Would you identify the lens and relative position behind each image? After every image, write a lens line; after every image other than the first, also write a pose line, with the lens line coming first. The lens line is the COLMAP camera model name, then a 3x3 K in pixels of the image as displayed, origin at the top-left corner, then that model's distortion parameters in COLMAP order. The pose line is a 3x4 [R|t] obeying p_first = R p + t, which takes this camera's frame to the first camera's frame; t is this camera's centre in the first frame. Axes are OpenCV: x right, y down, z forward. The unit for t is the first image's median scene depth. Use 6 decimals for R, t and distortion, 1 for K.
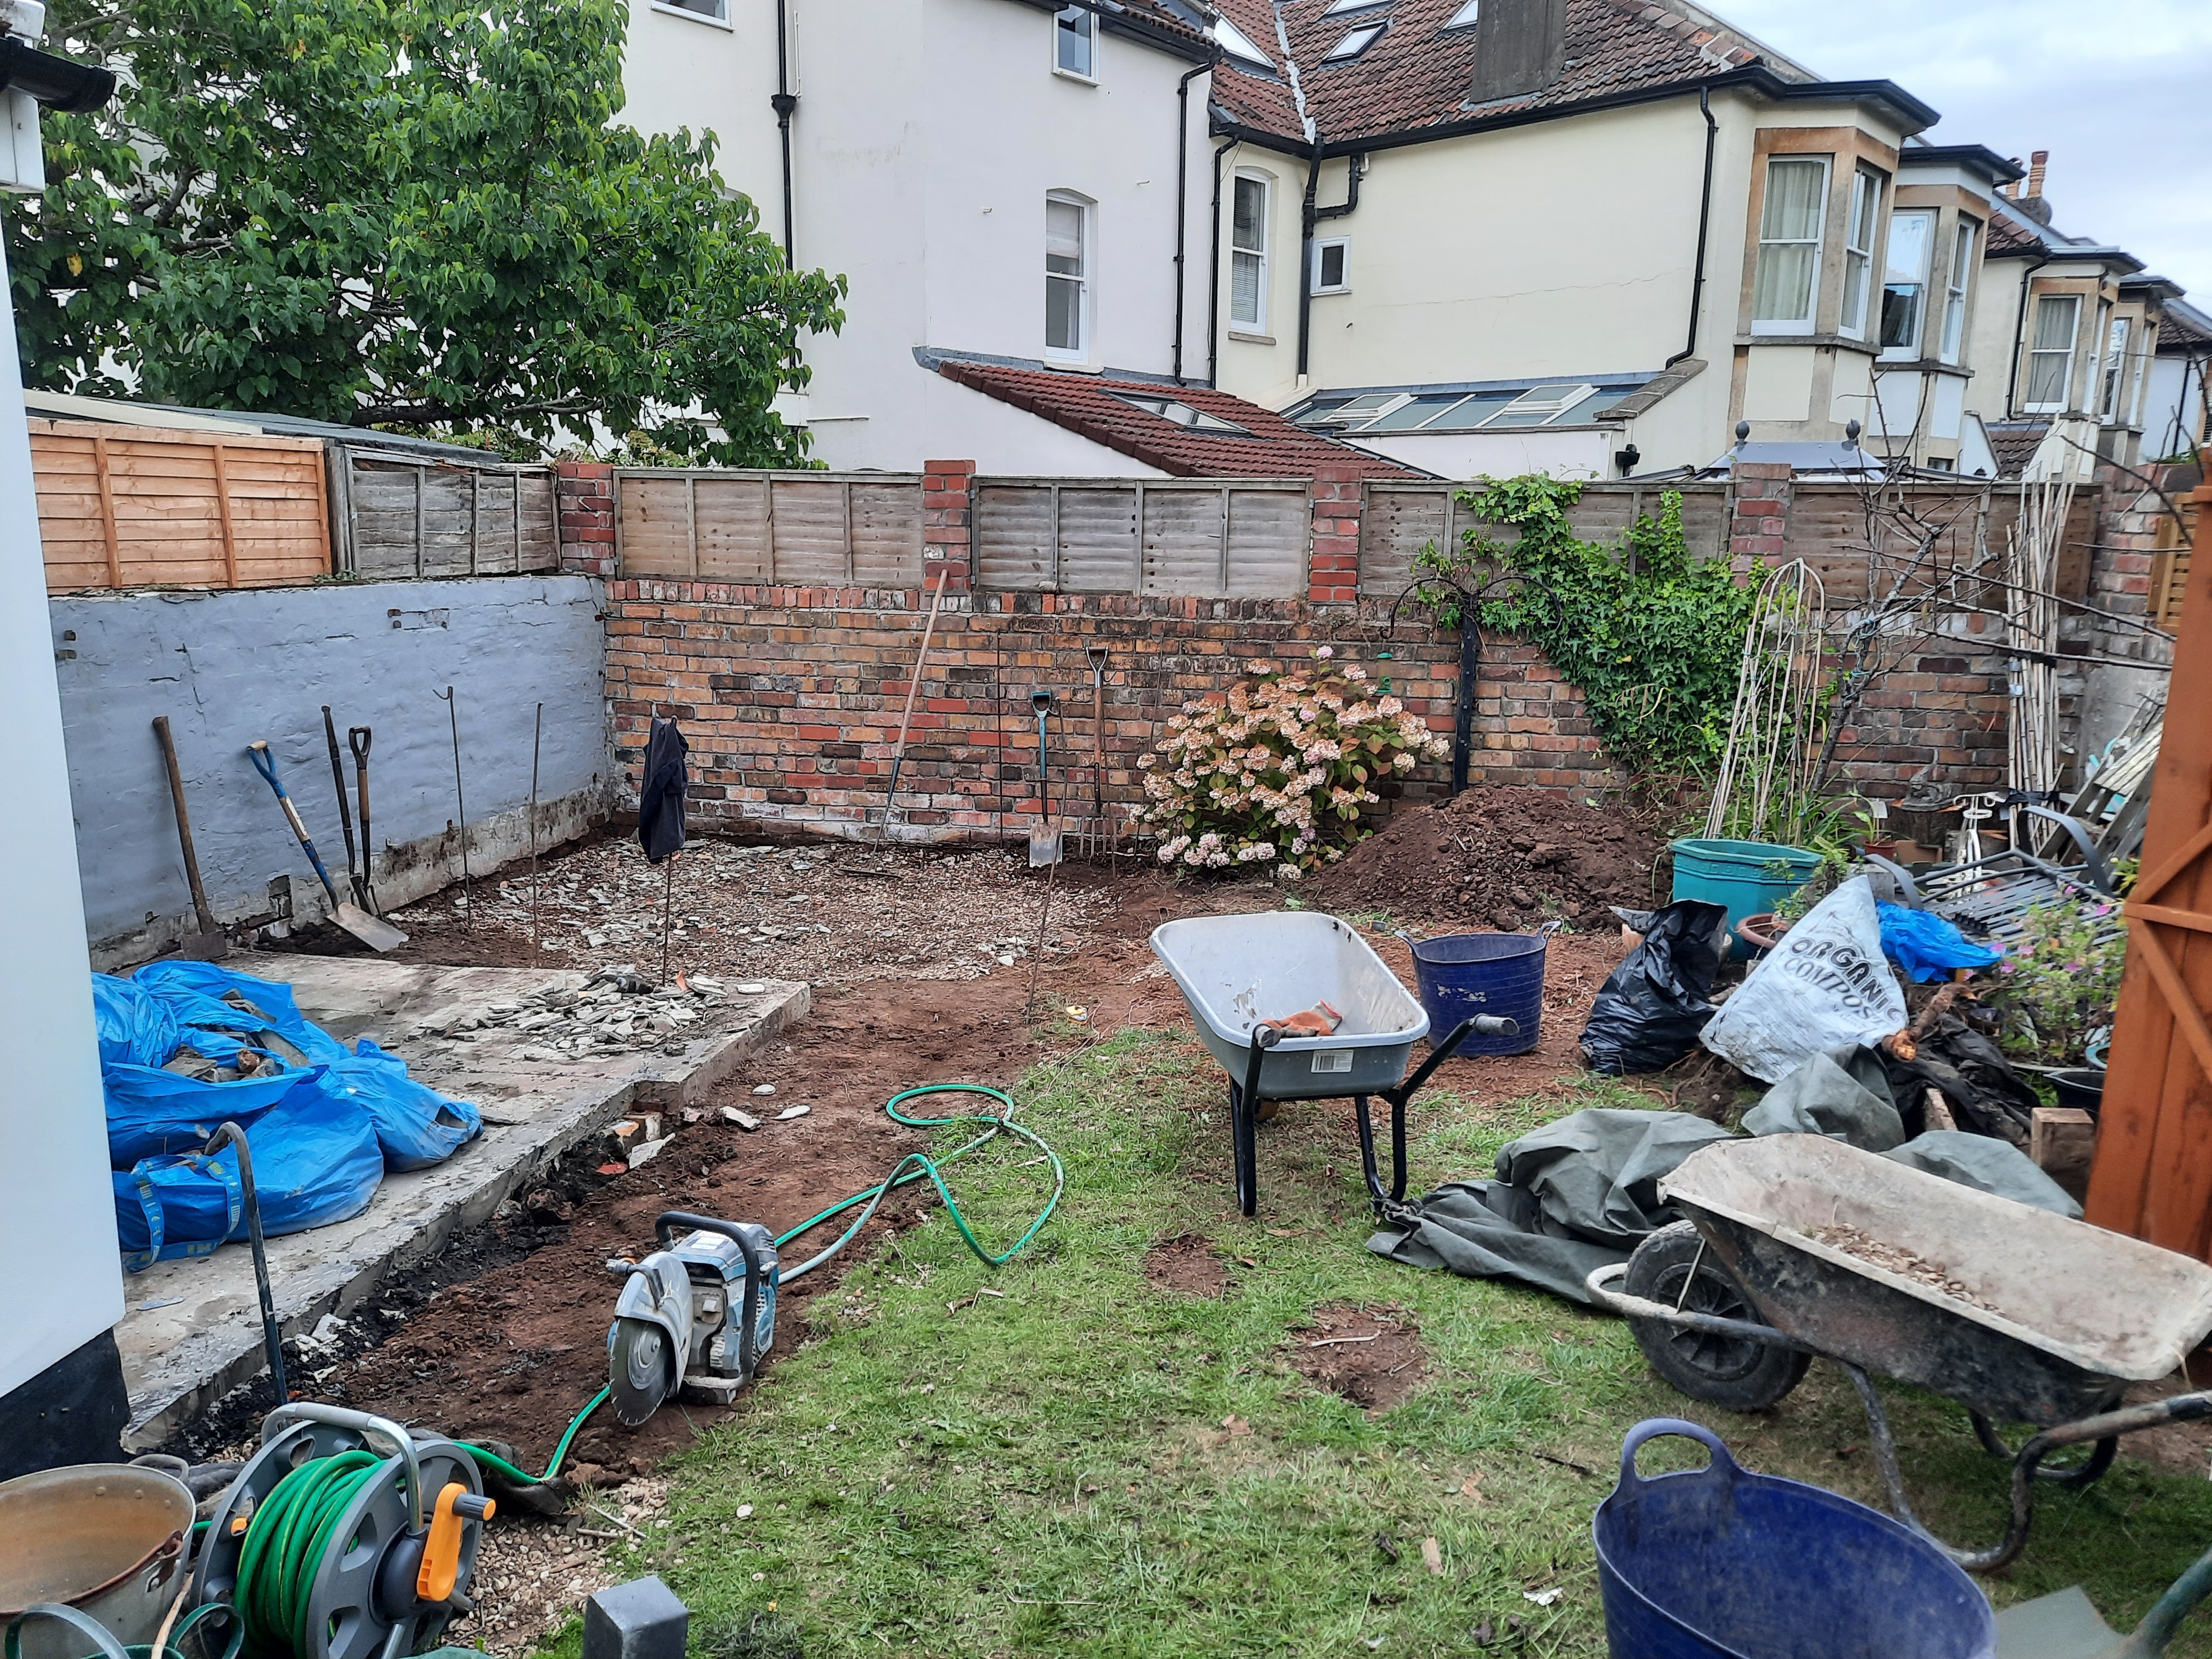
lens RADIAL K [[1627.8, 0, 1116.4], [0, 1627.8, 842.9], [0, 0, 1]] dist [0.047542, -0.034877]
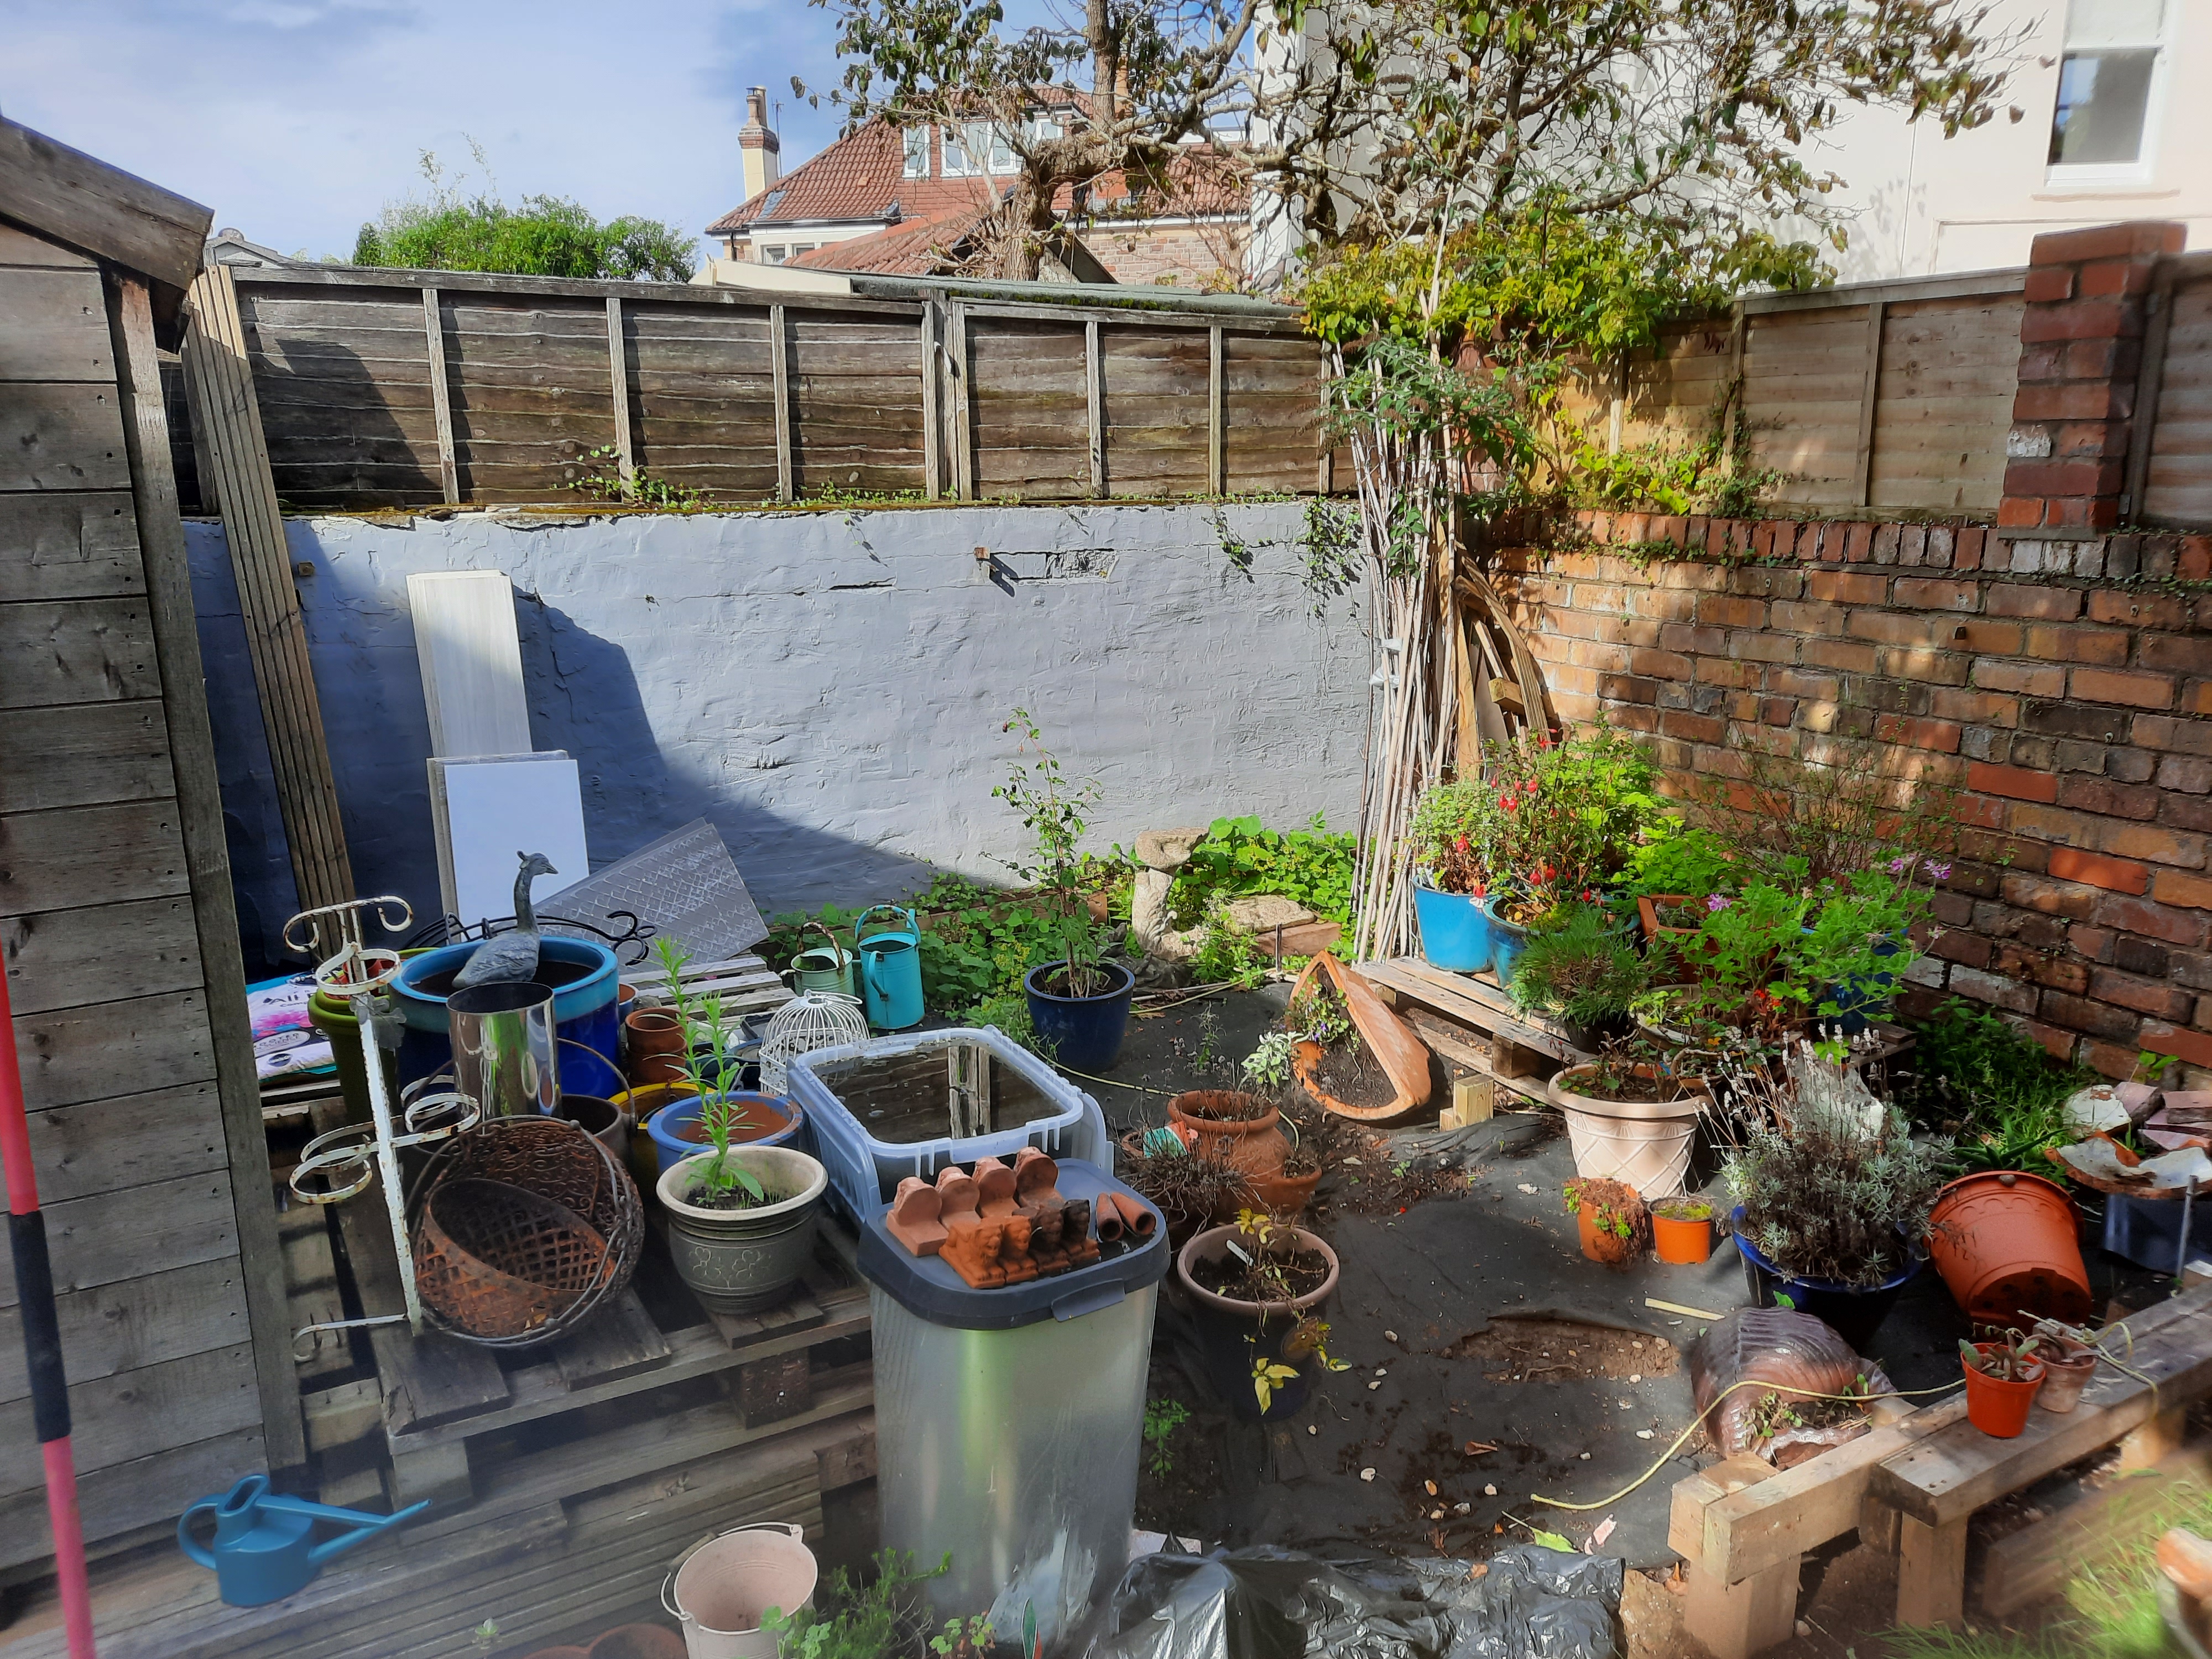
lens RADIAL K [[1627.8, 0, 1113.0], [0, 1627.8, 838.3], [0, 0, 1]] dist [0.047542, -0.034877]
pose [[0.648800, 0.158063, -0.744362, 0.079216], [-0.127905, 0.986924, 0.098086, -0.082275], [0.750133, 0.031569, 0.660533, 0.509323]]
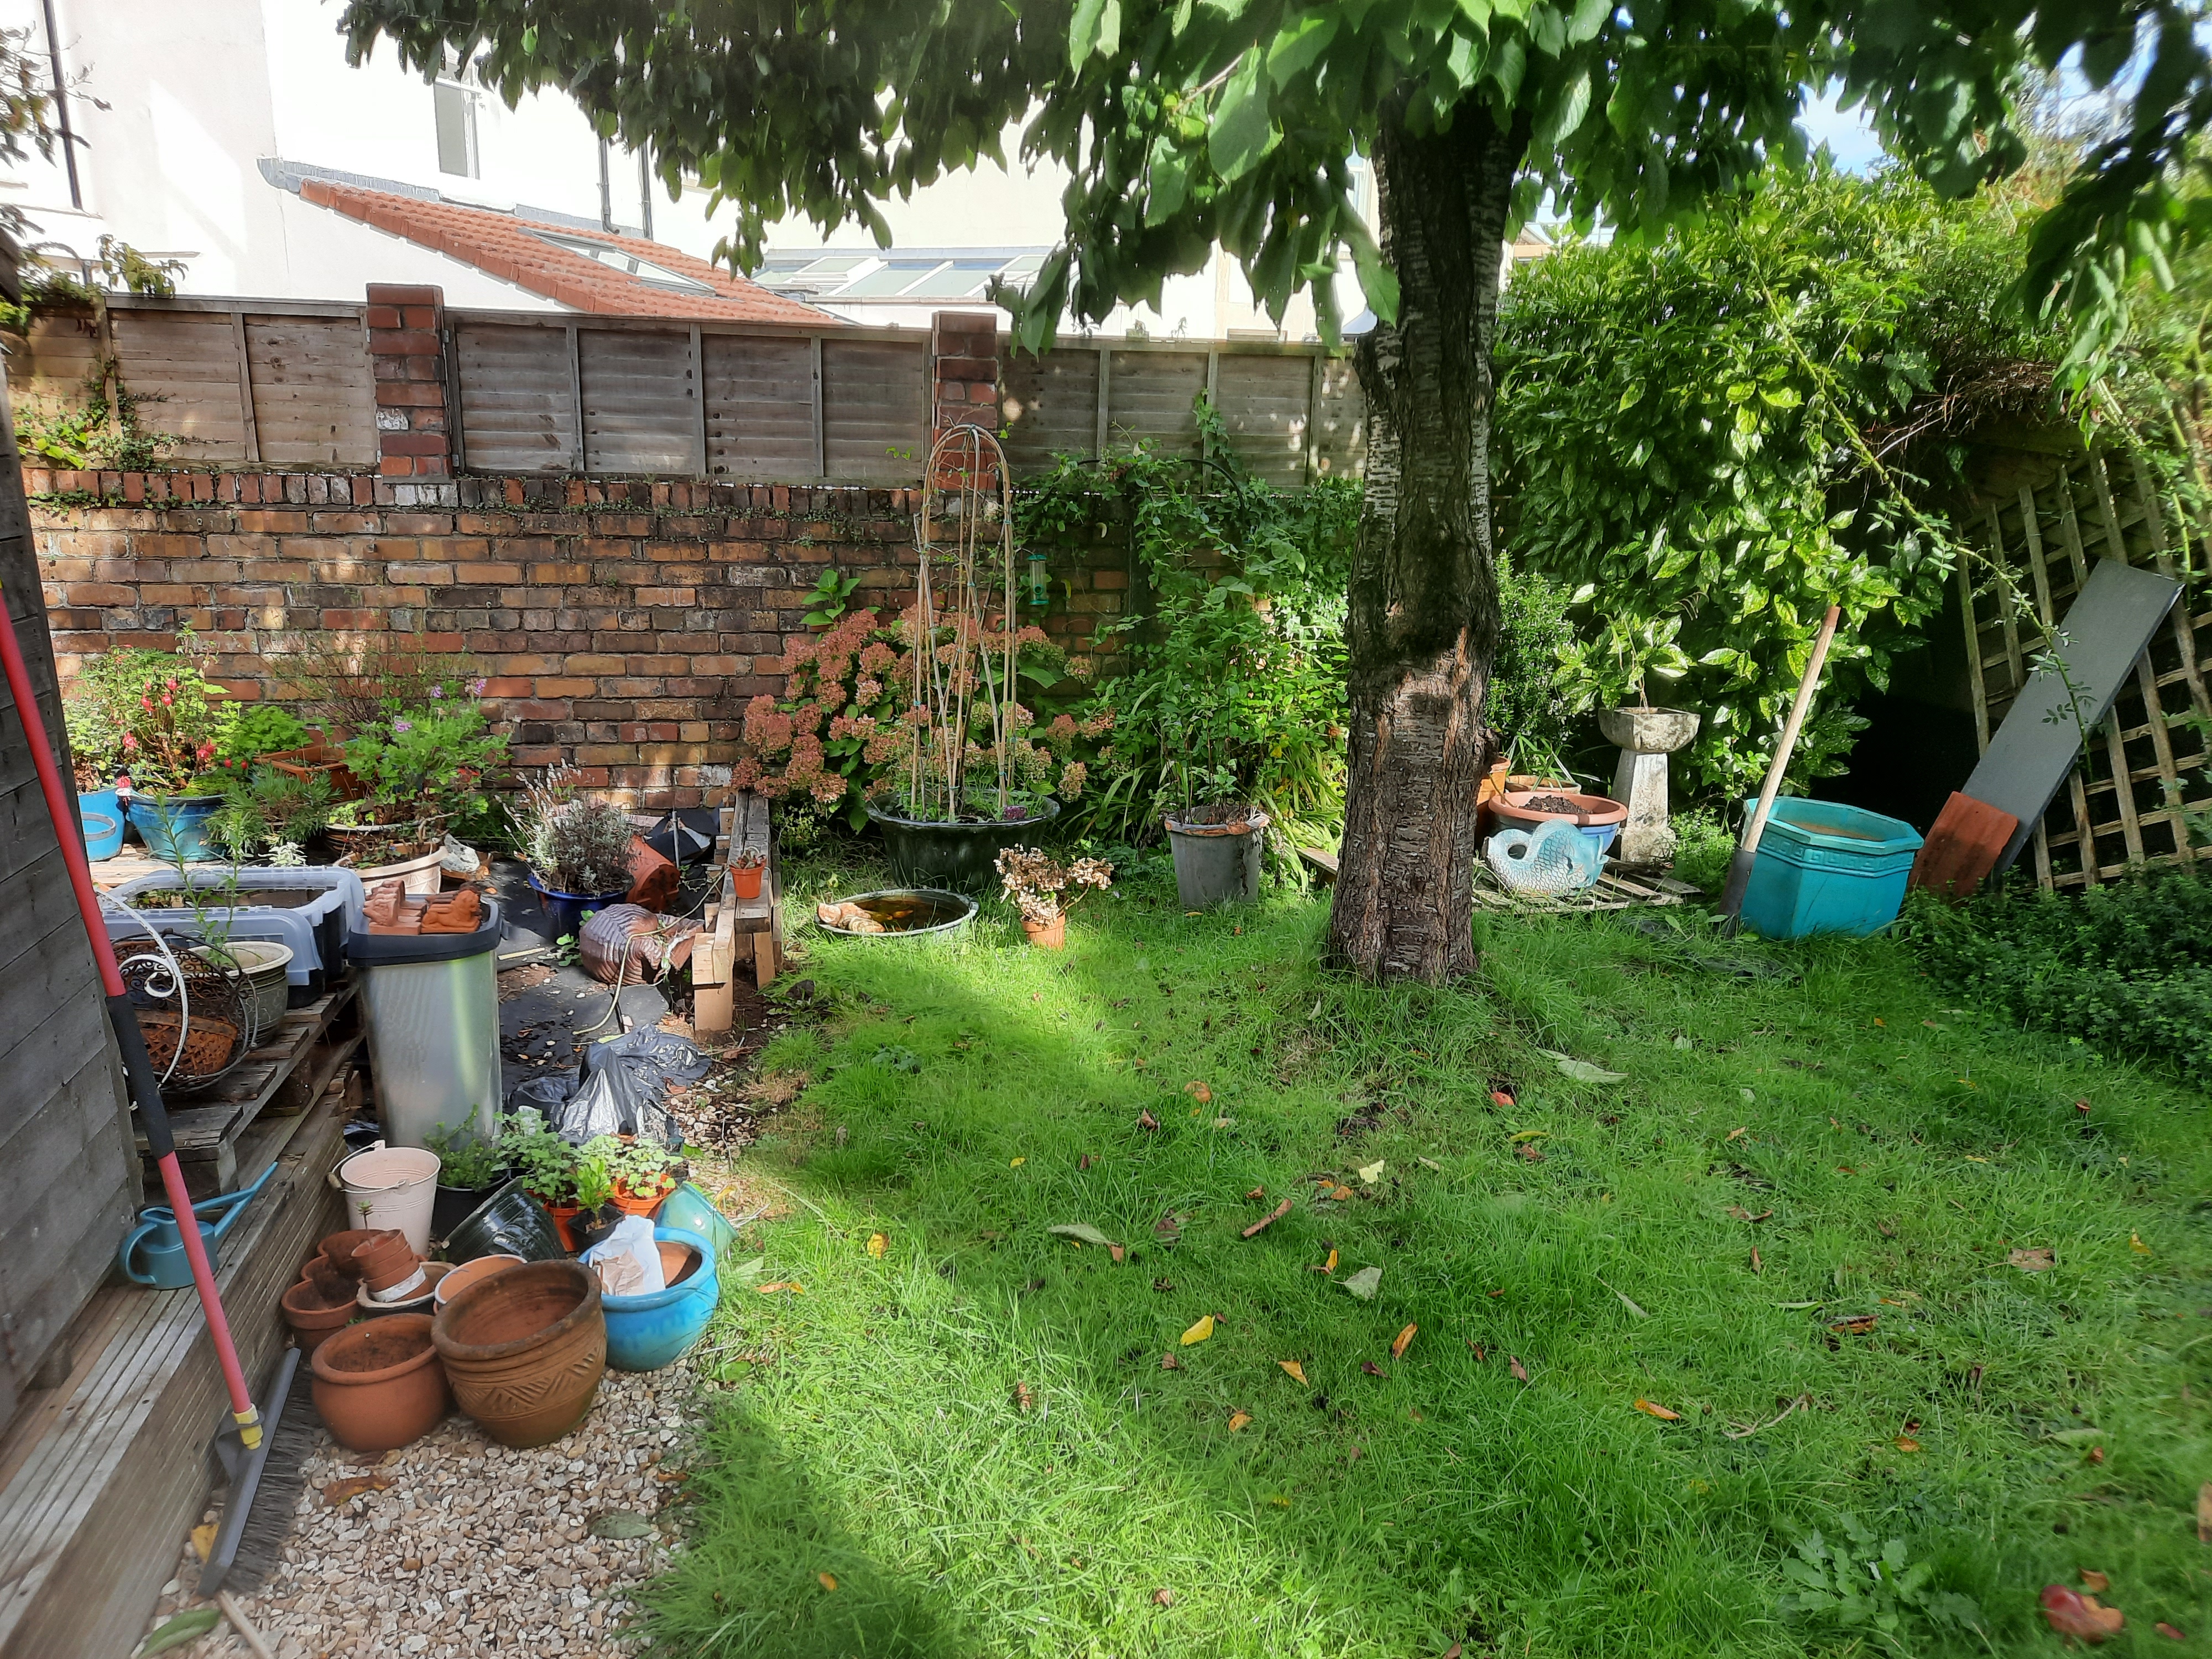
lens RADIAL K [[1627.8, 0, 1092.3], [0, 1627.8, 825.4], [0, 0, 1]] dist [0.047542, -0.034877]
pose [[0.936441, -0.079509, 0.341696, -0.085287], [0.061671, 0.996121, 0.062773, -0.032987], [-0.345362, -0.037711, 0.937712, 0.239326]]
